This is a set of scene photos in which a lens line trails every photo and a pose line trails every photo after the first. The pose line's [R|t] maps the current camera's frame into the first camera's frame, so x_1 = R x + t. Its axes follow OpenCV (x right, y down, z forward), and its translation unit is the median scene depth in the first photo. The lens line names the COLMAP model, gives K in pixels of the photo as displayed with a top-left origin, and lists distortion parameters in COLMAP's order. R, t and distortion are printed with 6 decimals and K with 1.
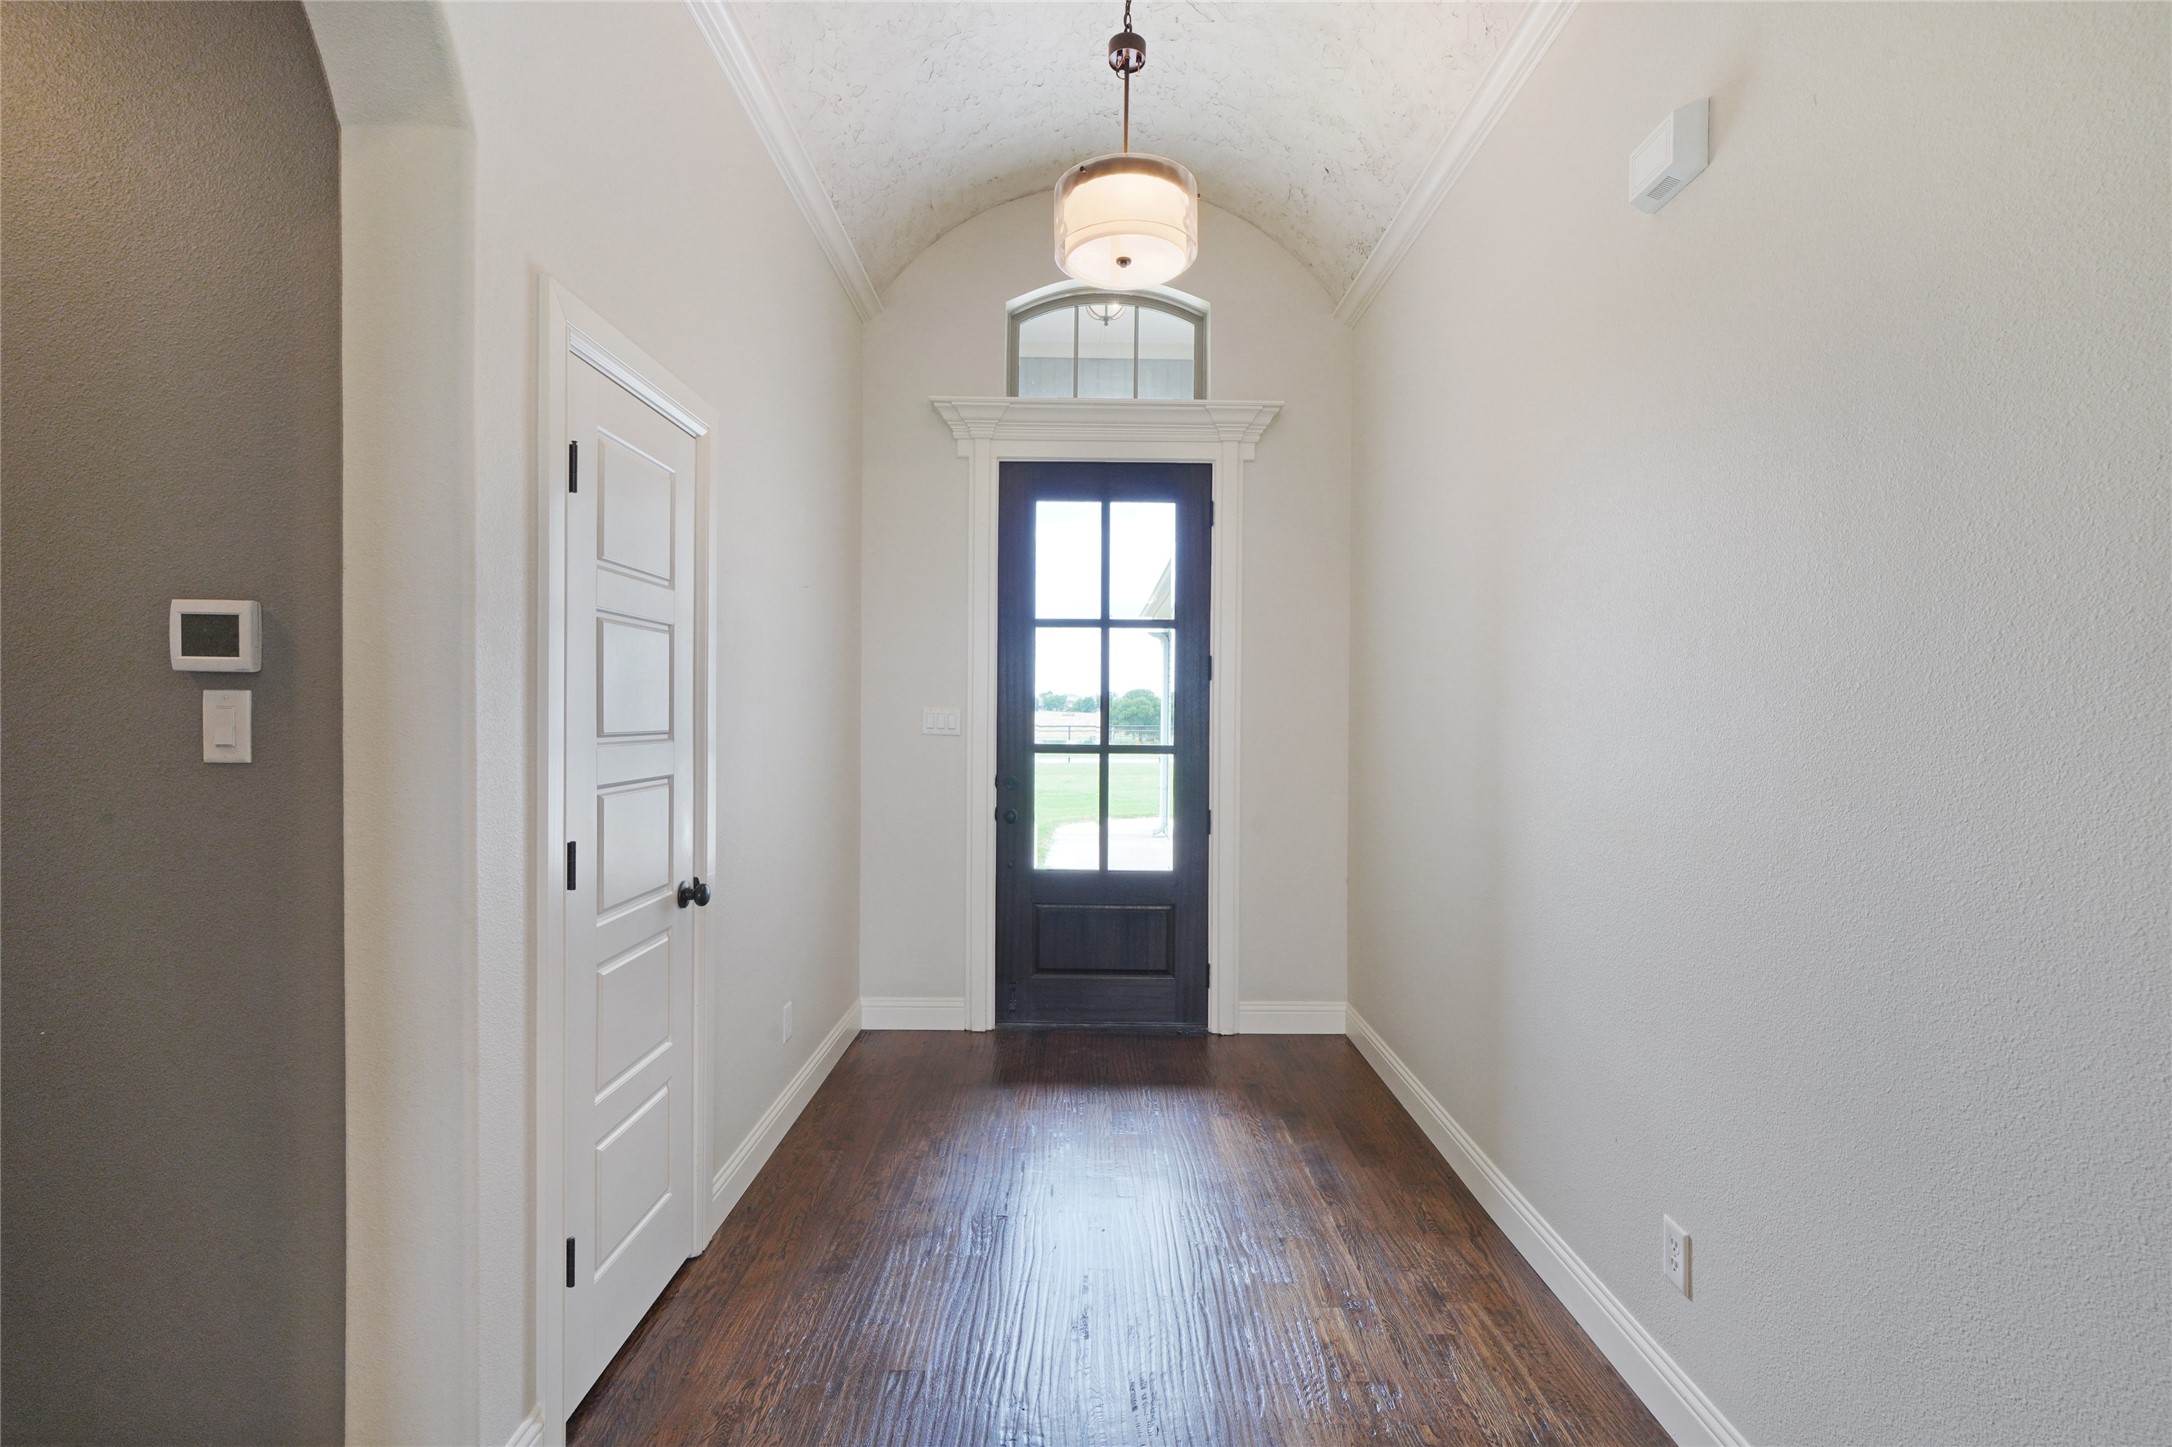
lens RADIAL K [[997.4, 0, 1082.4], [0, 997.4, 718.6], [0, 0, 1]] dist [0.007393, -0.000100]
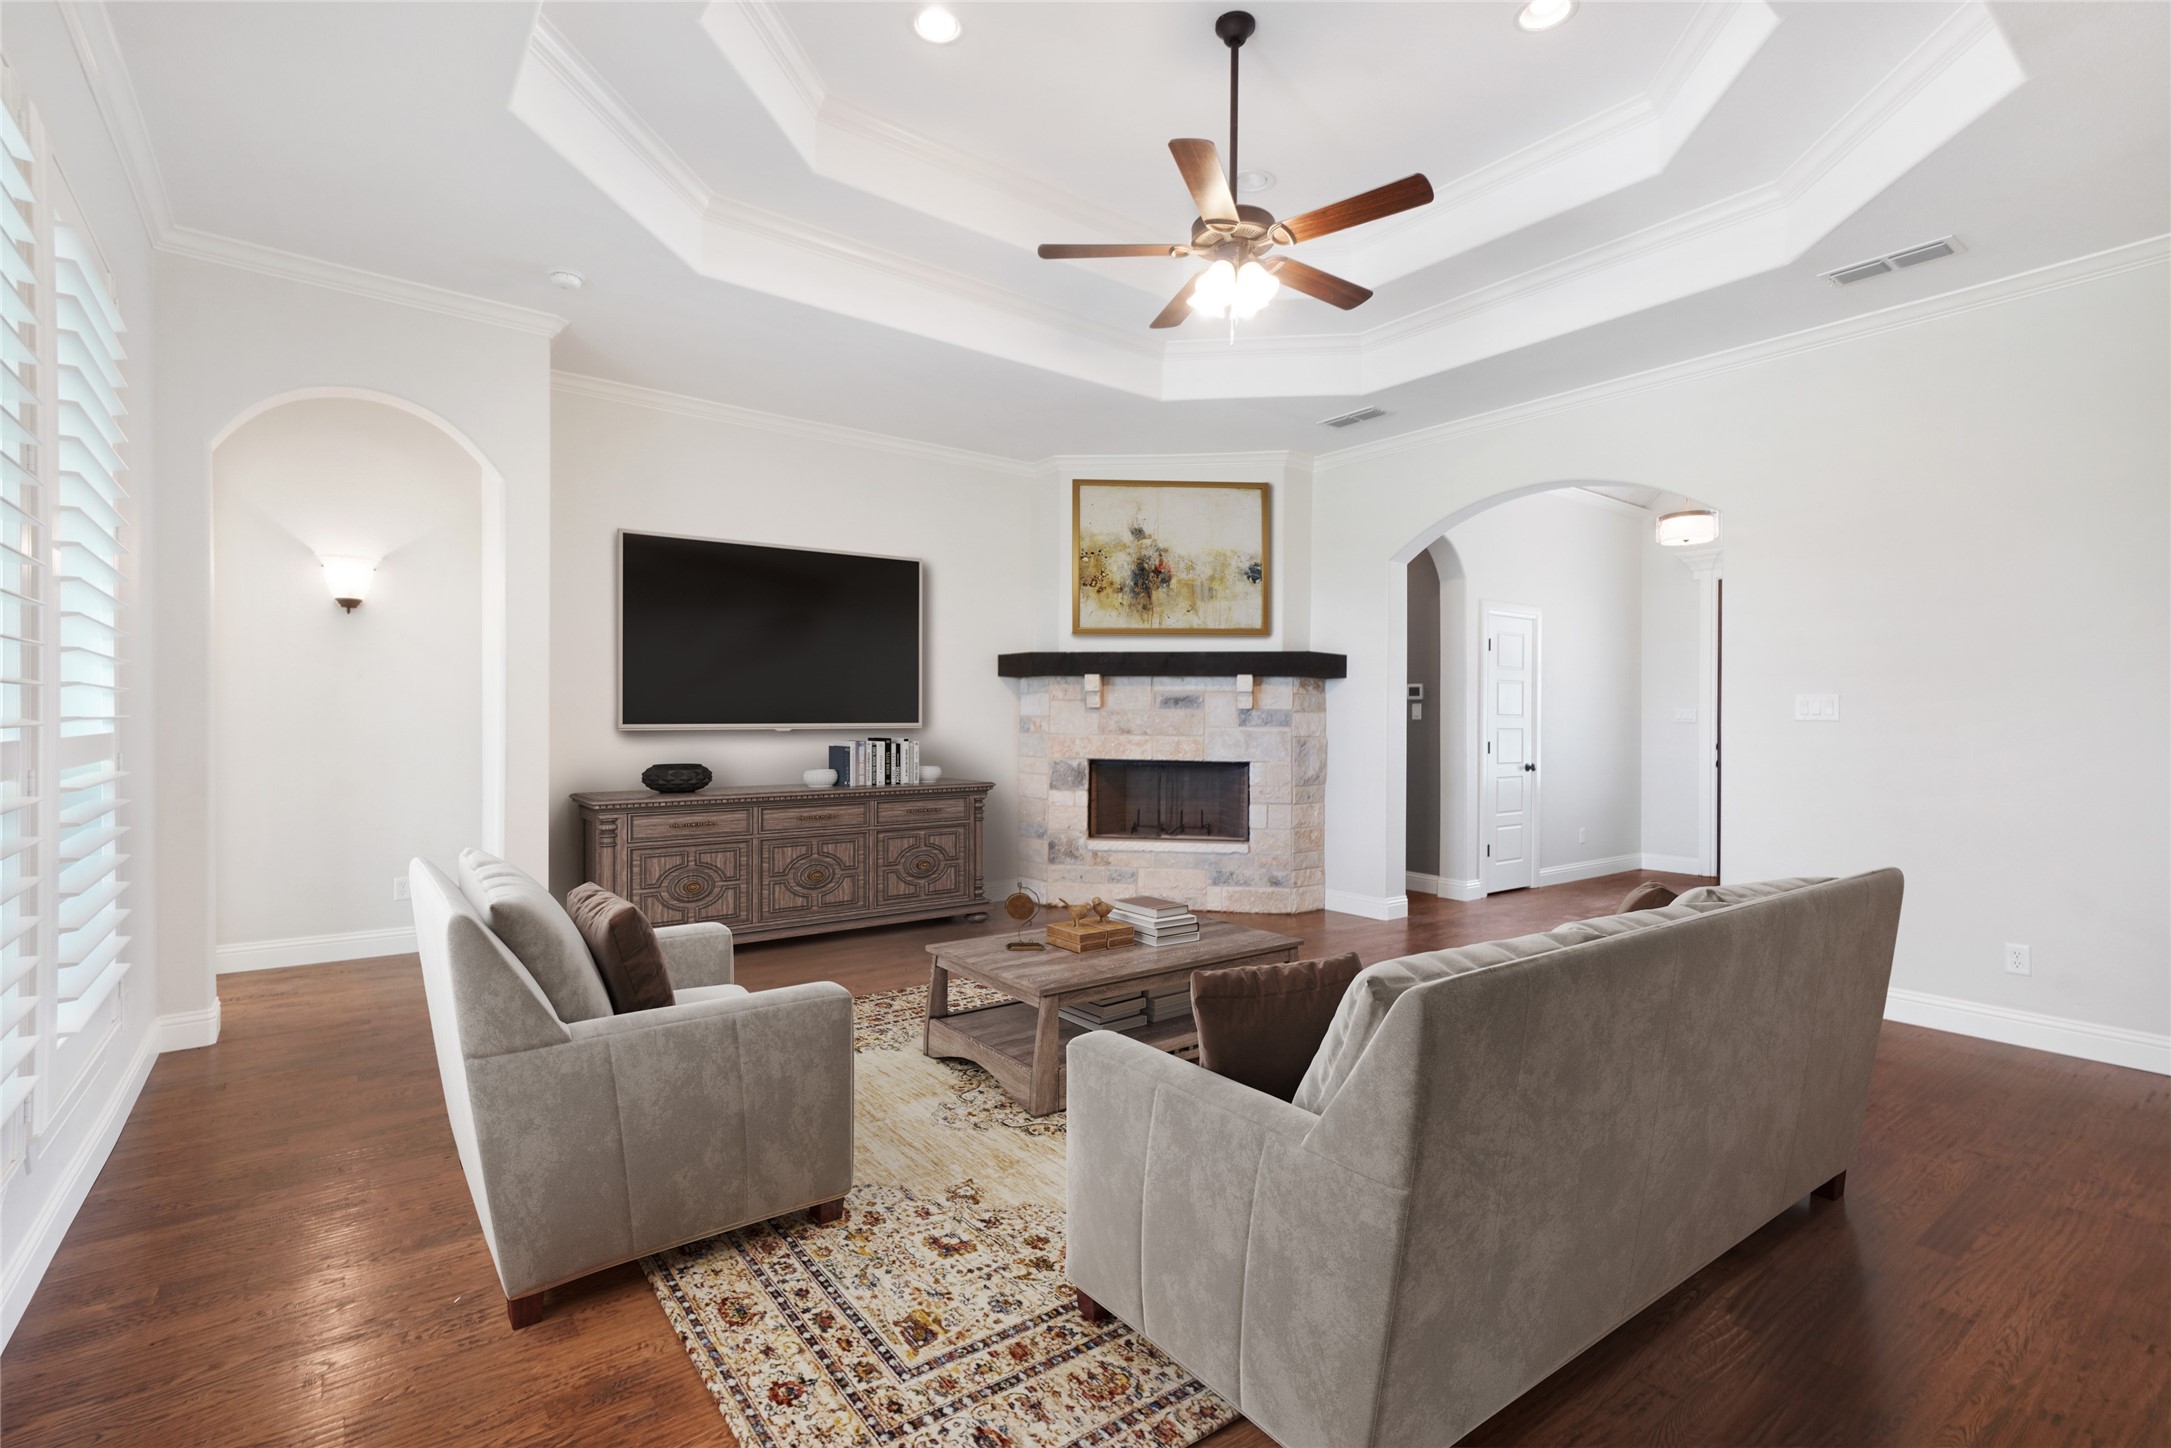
lens RADIAL K [[997.0, 0, 1093.2], [0, 997.0, 719.4], [0, 0, 1]] dist [0.007393, -0.000100]
pose [[0.611013, 0.004022, -0.791611, 1.752503], [-0.008516, 0.999963, -0.001493, 0.060439], [0.791575, 0.007653, 0.611024, -2.797874]]
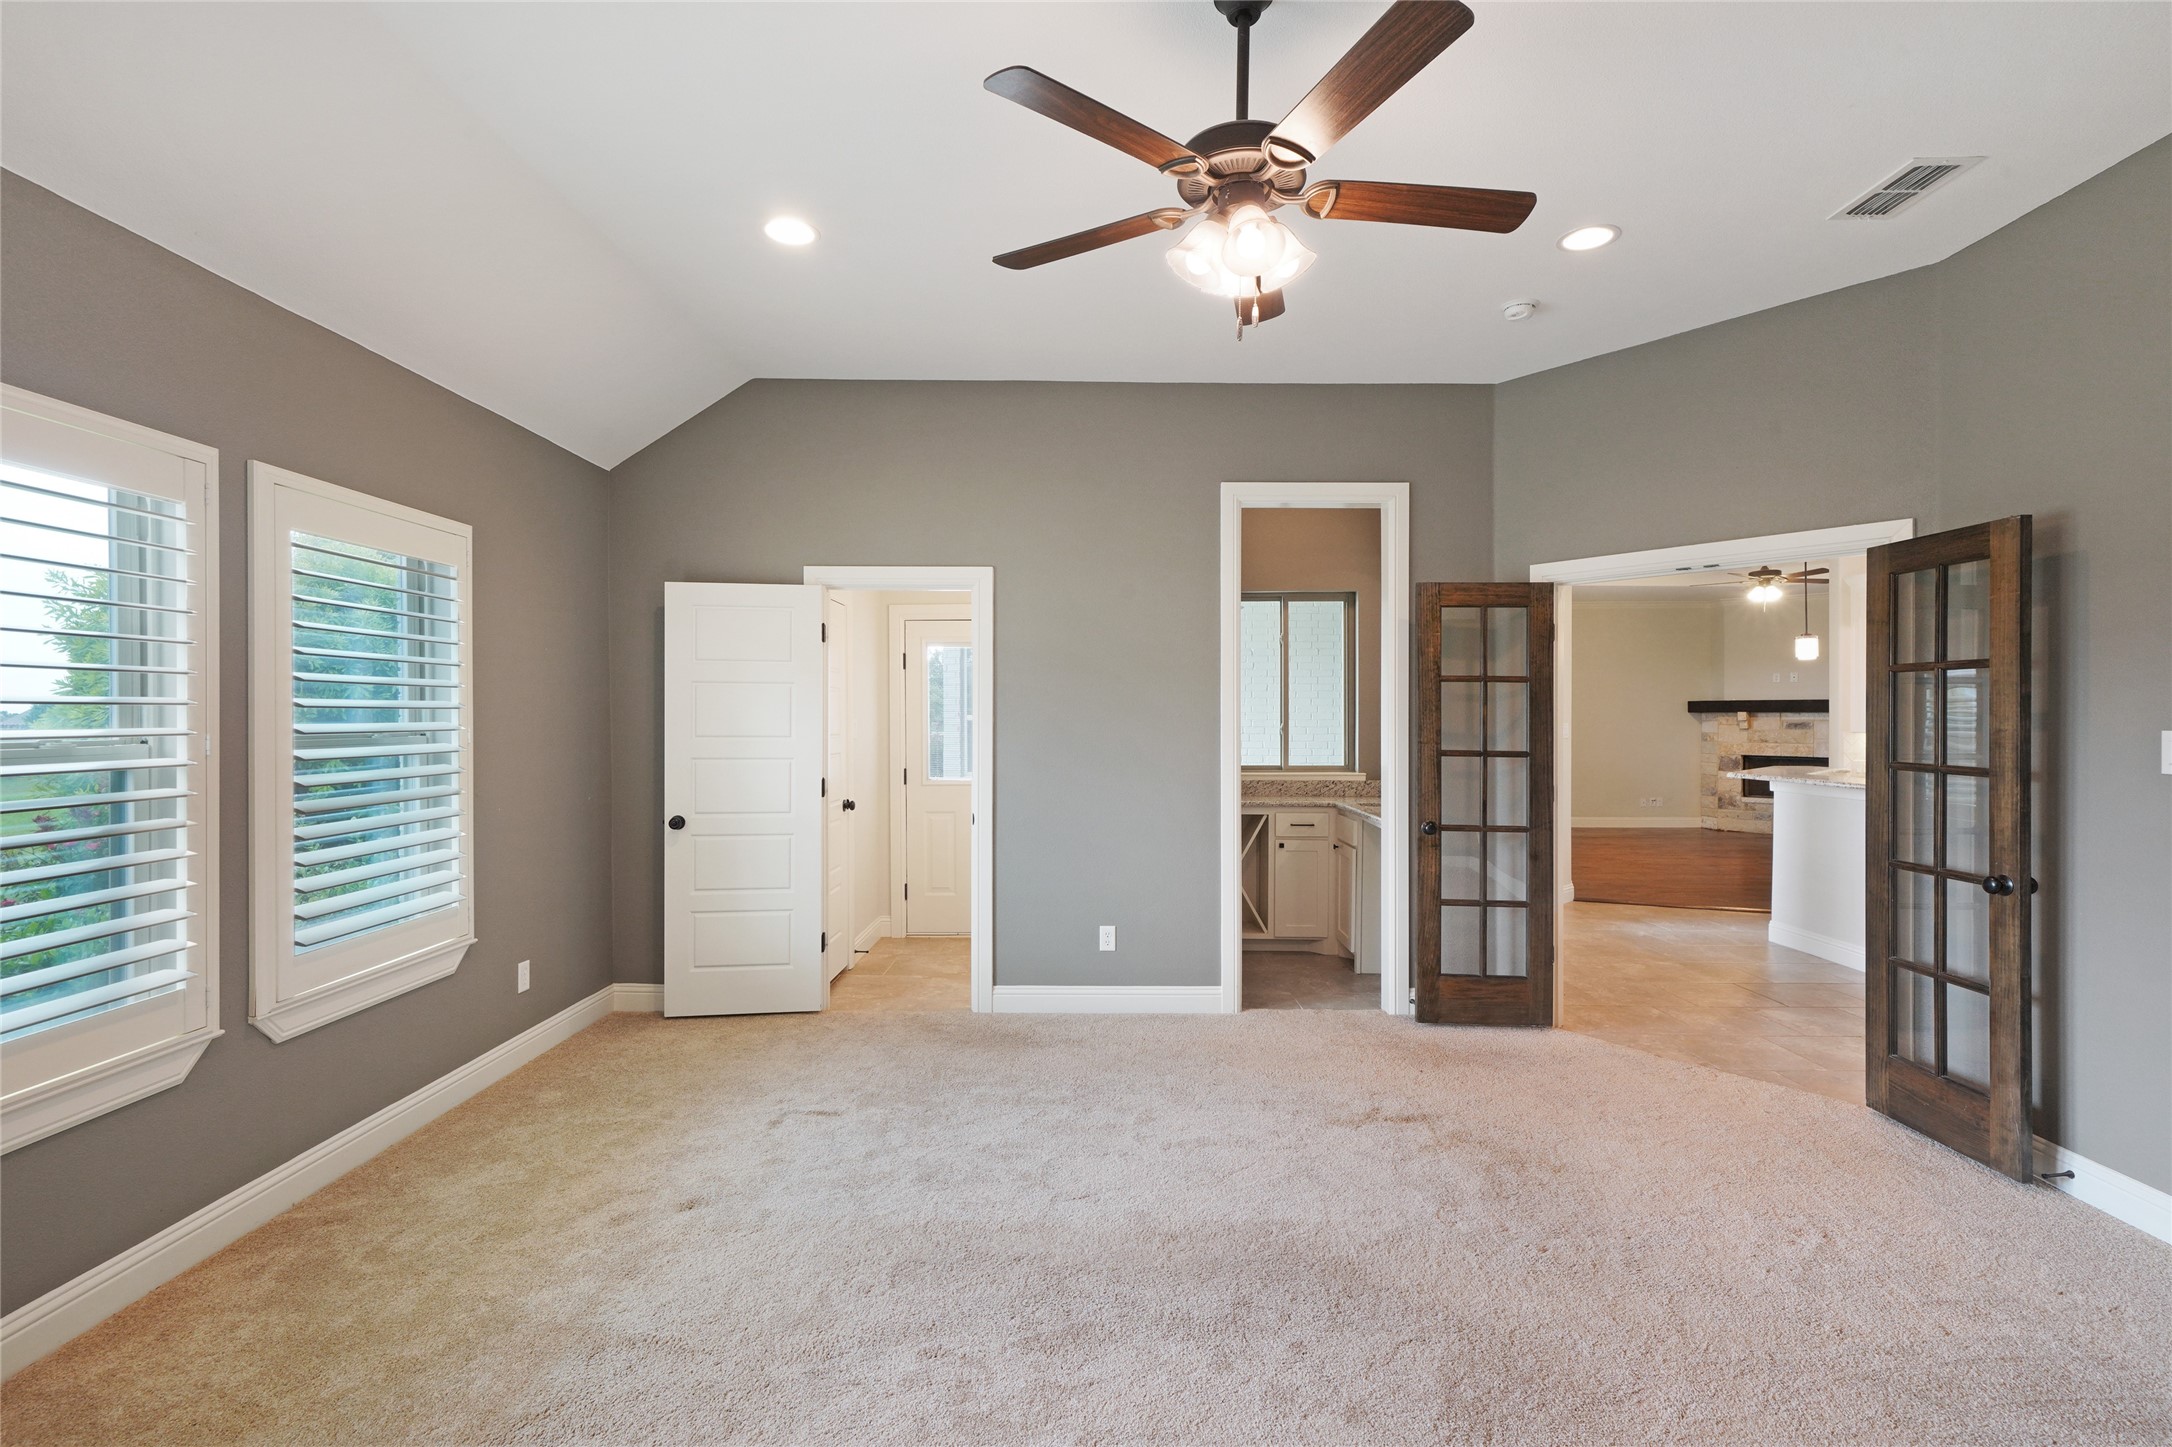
lens RADIAL K [[997.4, 0, 1084.8], [0, 997.4, 725.7], [0, 0, 1]] dist [0.007393, -0.000100]
pose [[-0.014397, 0.000594, -0.999896, 6.304047], [-0.005949, 0.999982, 0.000680, 0.010837], [0.999879, 0.005958, -0.014393, -5.295787]]
